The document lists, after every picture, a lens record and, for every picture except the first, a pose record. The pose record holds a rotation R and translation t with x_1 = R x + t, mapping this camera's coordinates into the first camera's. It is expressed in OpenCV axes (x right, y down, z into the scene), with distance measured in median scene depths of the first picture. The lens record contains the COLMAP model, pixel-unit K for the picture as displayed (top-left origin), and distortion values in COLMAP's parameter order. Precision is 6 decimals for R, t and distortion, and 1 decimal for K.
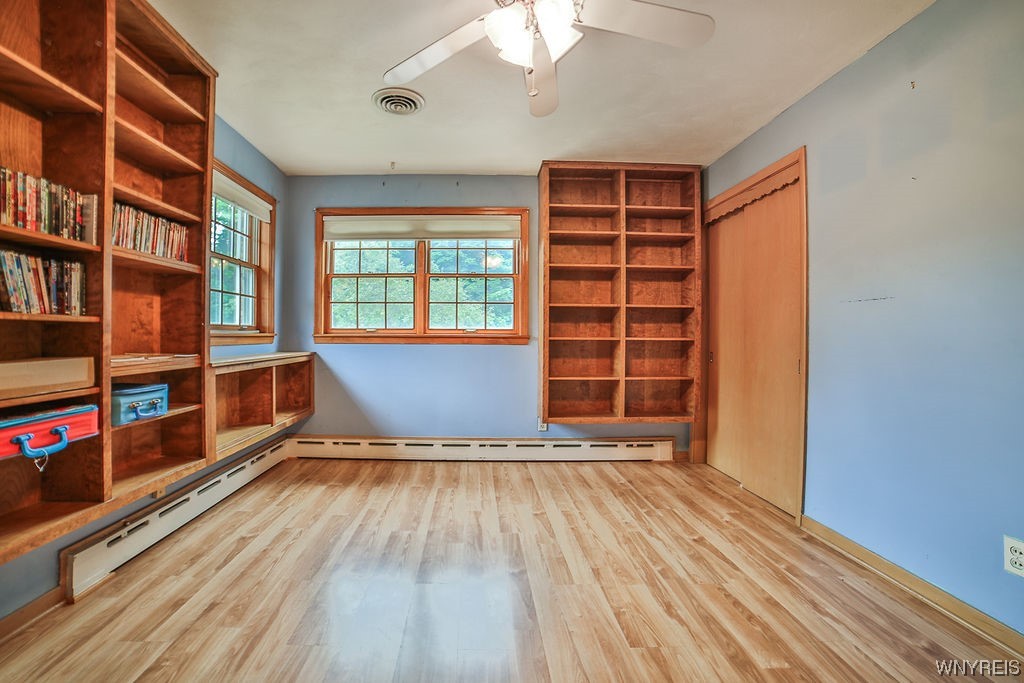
lens RADIAL K [[440.6, 0, 509.4], [0, 440.6, 338.8], [0, 0, 1]] dist [-0.072131, 0.011554]
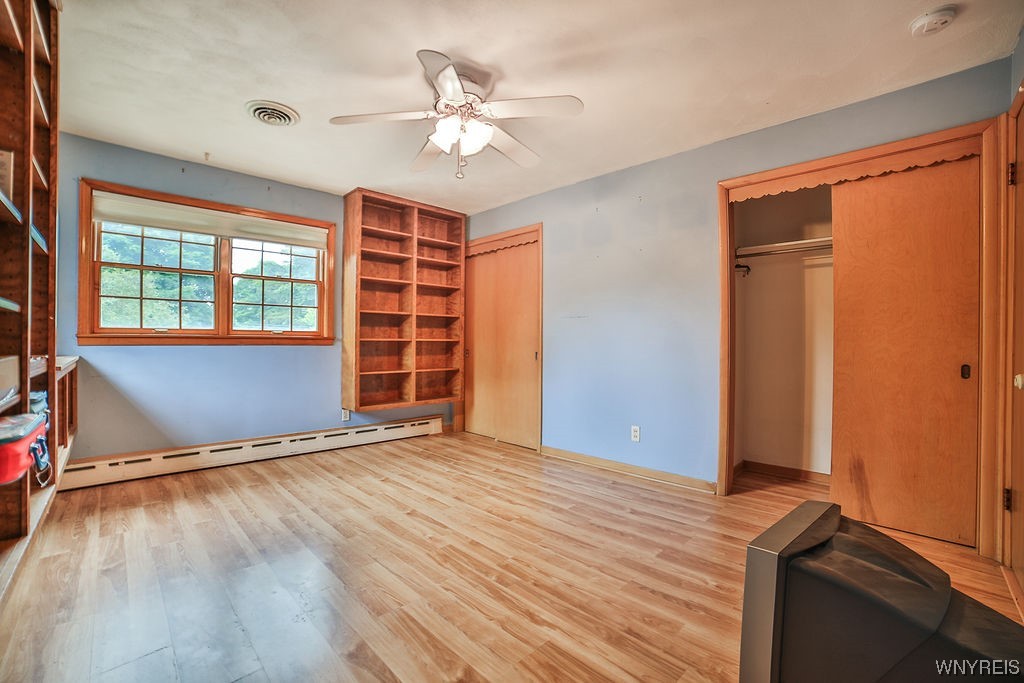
lens RADIAL K [[440.6, 0, 511.2], [0, 440.6, 344.7], [0, 0, 1]] dist [-0.072131, 0.011554]
pose [[0.727437, -0.006770, 0.686141, -0.391887], [0.005930, 0.999976, 0.003579, 0.010848], [-0.686148, 0.001465, 0.727460, -0.115532]]
